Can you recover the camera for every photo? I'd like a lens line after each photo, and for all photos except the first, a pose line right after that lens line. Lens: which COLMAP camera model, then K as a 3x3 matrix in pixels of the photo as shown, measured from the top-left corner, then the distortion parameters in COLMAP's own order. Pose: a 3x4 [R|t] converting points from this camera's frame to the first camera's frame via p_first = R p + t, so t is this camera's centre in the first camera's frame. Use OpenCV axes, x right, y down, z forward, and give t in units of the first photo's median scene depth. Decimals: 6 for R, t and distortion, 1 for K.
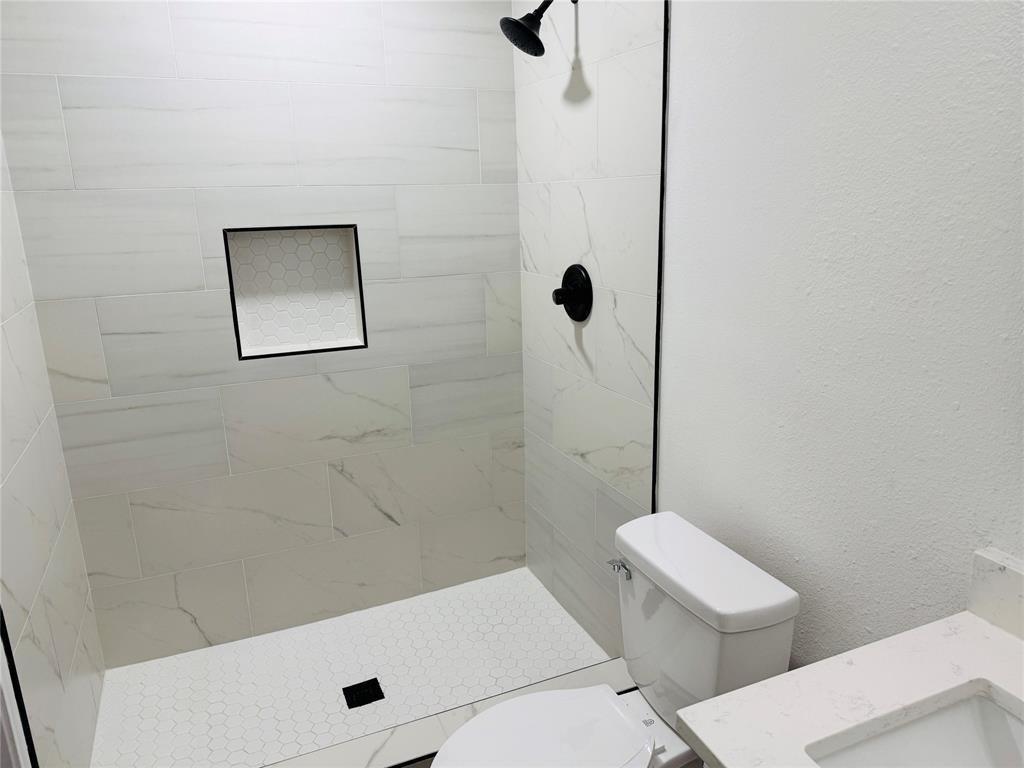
lens RADIAL K [[714.4, 0, 512.6], [0, 714.4, 383.8], [0, 0, 1]] dist [0.081417, -0.104948]
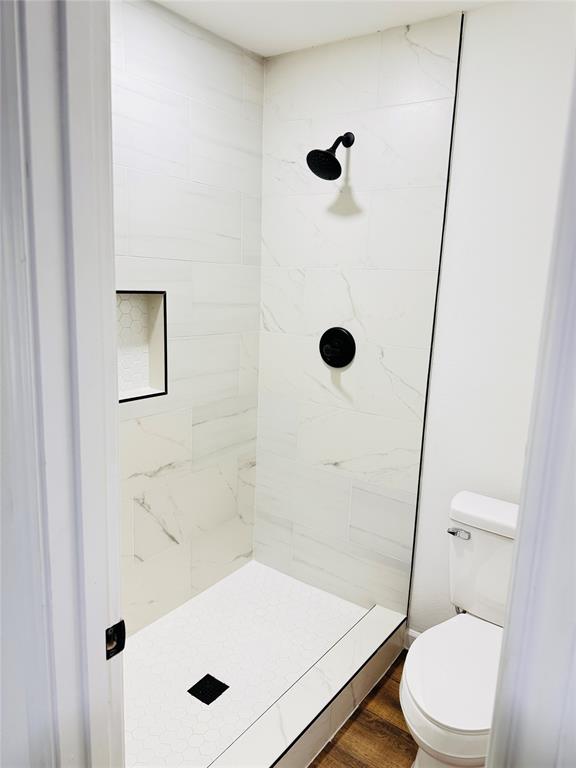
lens RADIAL K [[535.8, 0, 287.8], [0, 535.8, 379.2], [0, 0, 1]] dist [0.081417, -0.104948]
pose [[0.861311, -0.033302, 0.506985, -0.471511], [0.067438, 0.996514, -0.049111, -0.017727], [-0.503582, 0.076490, 0.860555, 0.132677]]
